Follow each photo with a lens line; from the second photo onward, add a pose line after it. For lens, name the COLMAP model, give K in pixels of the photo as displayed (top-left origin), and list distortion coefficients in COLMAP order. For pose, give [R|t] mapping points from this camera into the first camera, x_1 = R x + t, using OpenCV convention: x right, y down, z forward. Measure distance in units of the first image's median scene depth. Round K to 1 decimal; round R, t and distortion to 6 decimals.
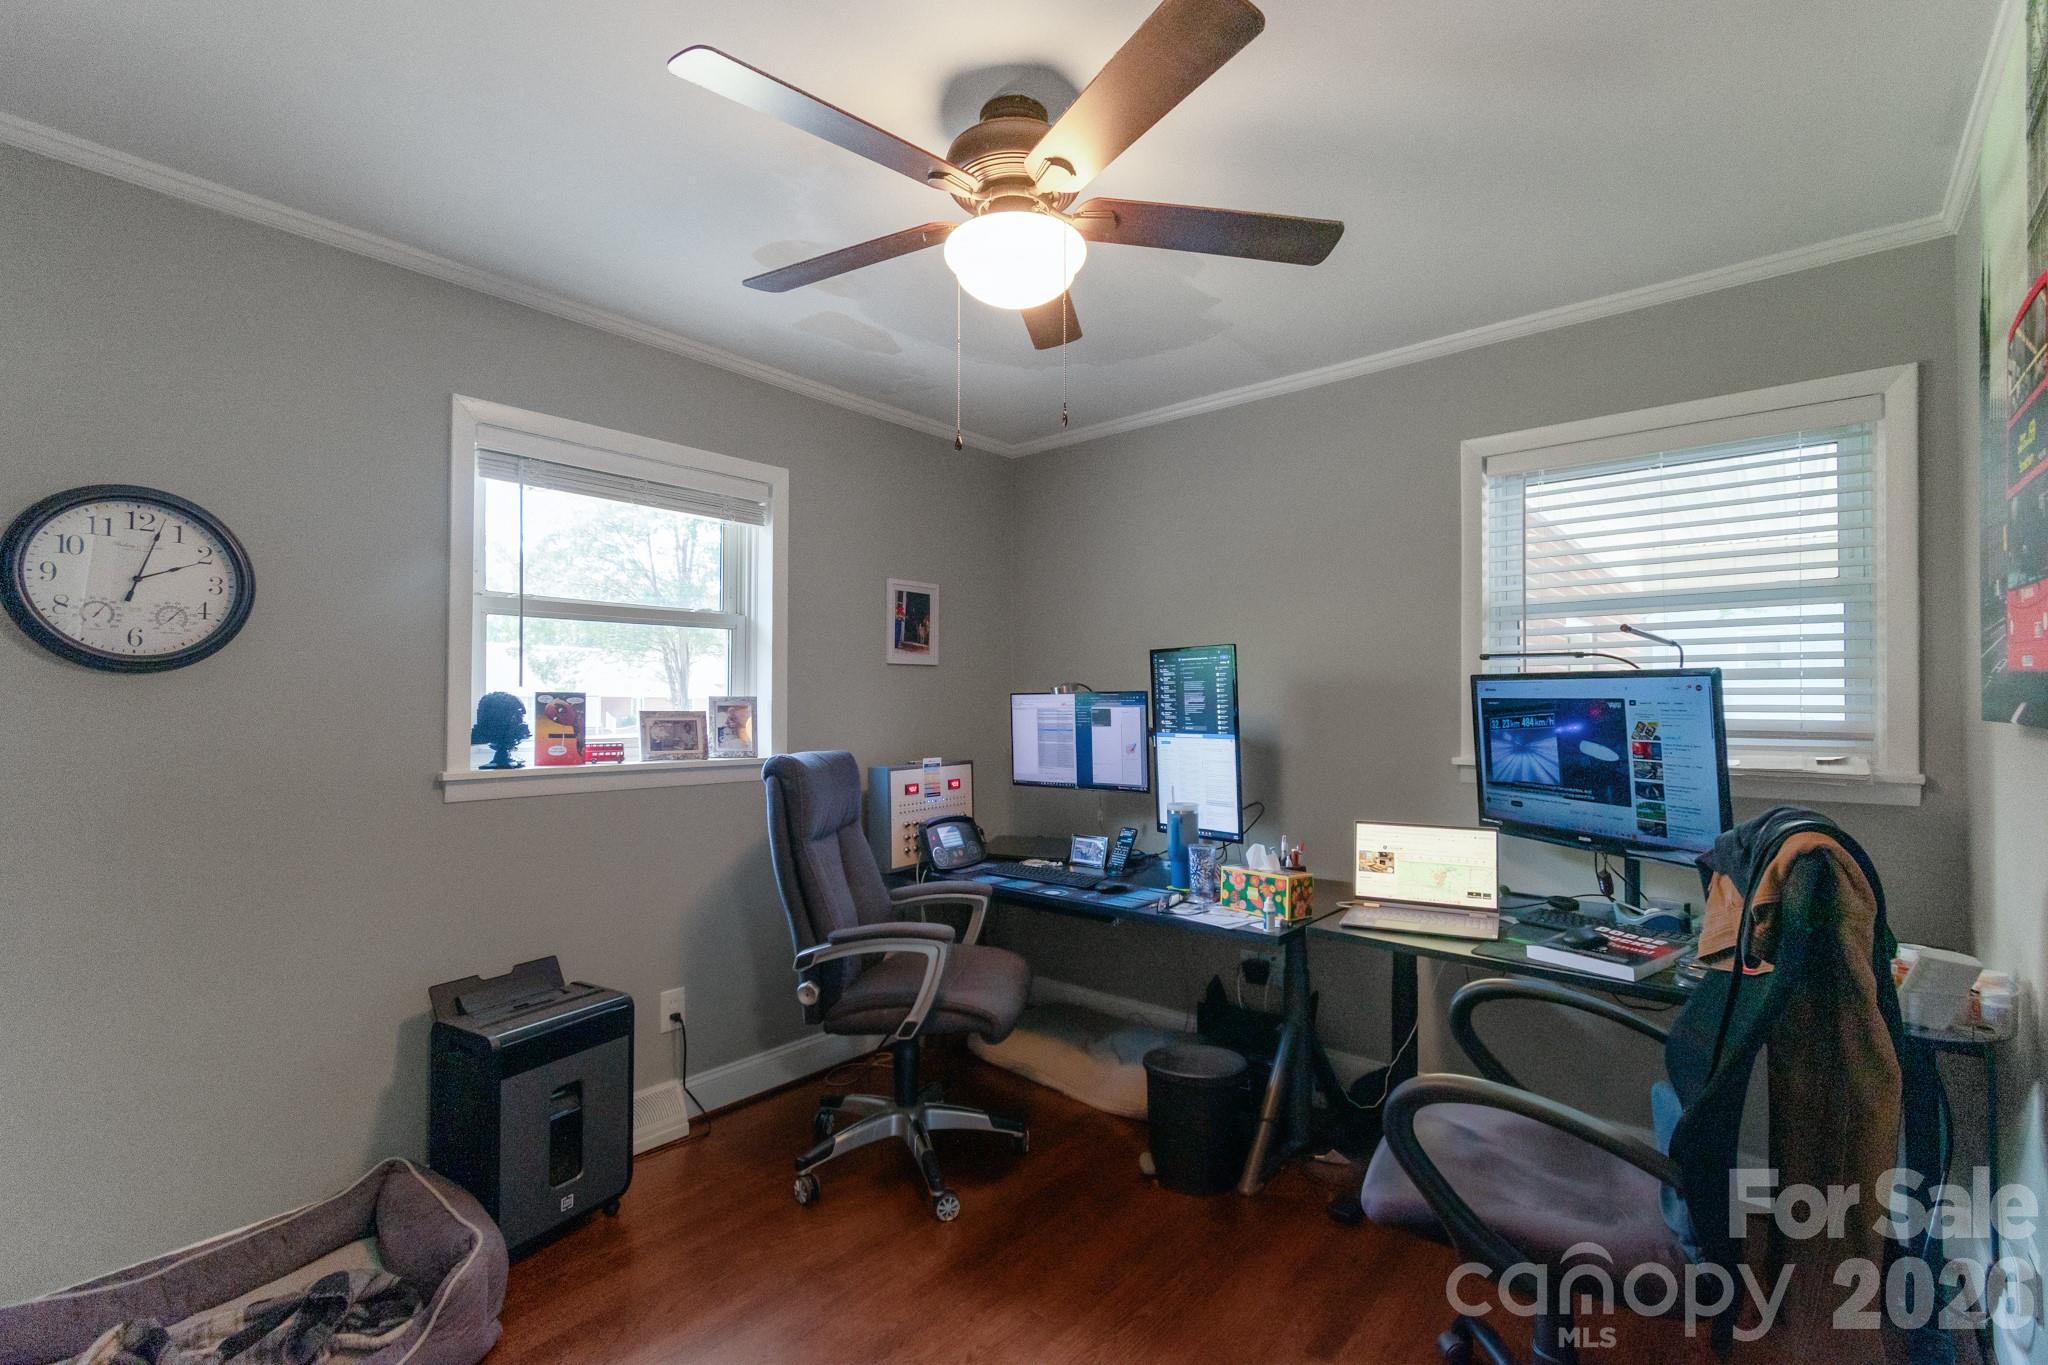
lens RADIAL K [[925.4, 0, 1023.6], [0, 925.4, 705.0], [0, 0, 1]] dist [0.000886, -0.000034]
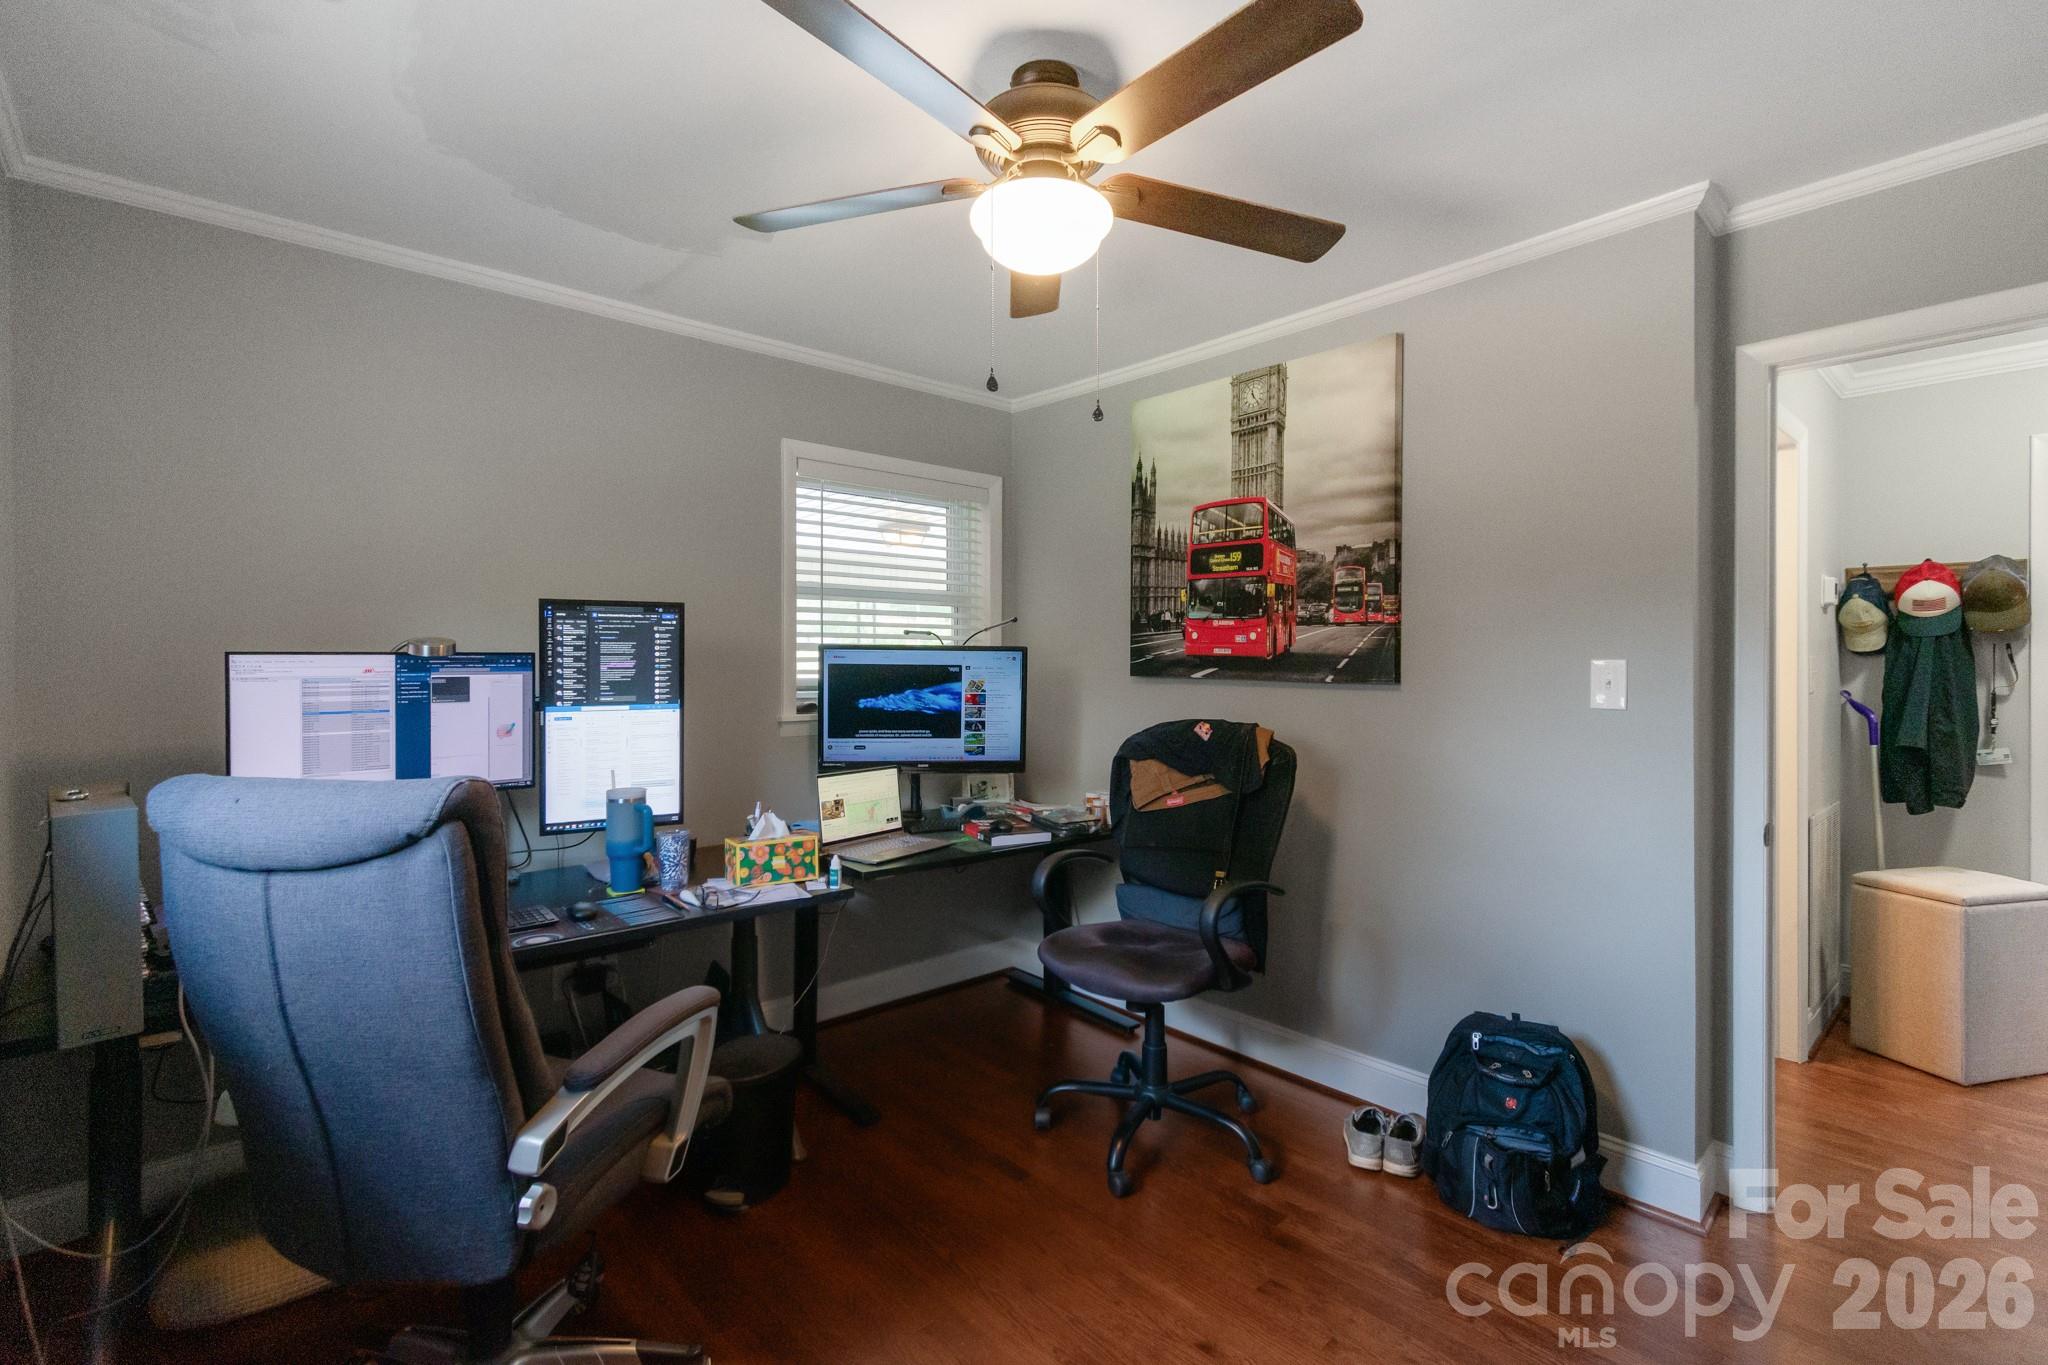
lens RADIAL K [[911.8, 0, 1025.8], [0, 911.8, 690.1], [0, 0, 1]] dist [0.001103, 0.000128]
pose [[0.143150, -0.027562, 0.989317, -0.588162], [0.000781, 0.999615, 0.027736, -0.005172], [-0.989701, -0.003198, 0.143116, 0.529973]]
